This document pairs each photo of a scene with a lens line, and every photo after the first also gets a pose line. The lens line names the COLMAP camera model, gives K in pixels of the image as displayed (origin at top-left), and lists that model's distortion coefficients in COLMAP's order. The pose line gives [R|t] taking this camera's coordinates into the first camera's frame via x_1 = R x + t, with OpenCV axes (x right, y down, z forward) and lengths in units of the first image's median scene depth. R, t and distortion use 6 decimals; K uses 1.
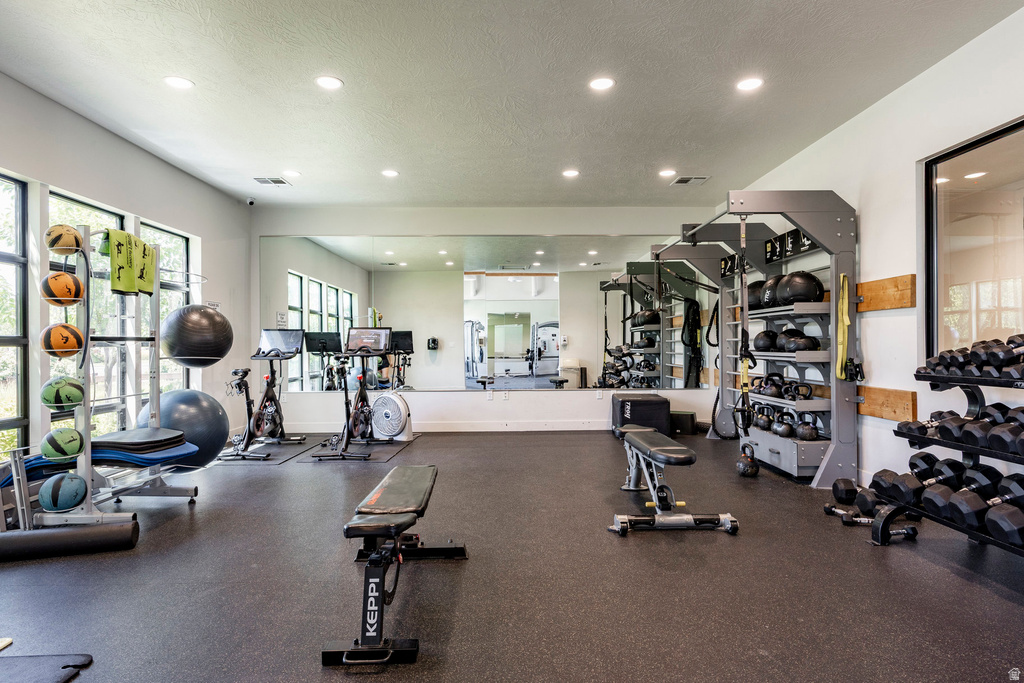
lens RADIAL K [[582.0, 0, 512.1], [0, 582.0, 344.7], [0, 0, 1]] dist [0.001579, 0.000219]
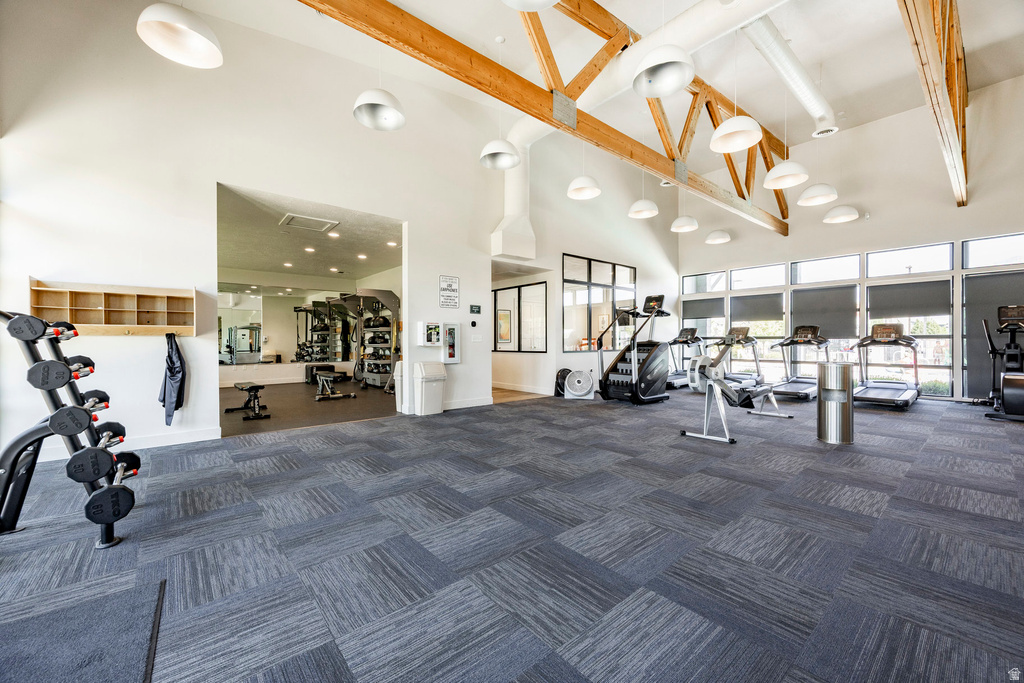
lens RADIAL K [[401.1, 0, 510.4], [0, 401.1, 342.9], [0, 0, 1]] dist [0.000206, 0.000017]
pose [[0.778208, 0.001166, 0.628005, -0.188269], [-0.002926, 0.999994, 0.001768, 0.001111], [-0.628000, -0.003213, 0.778207, -0.686069]]
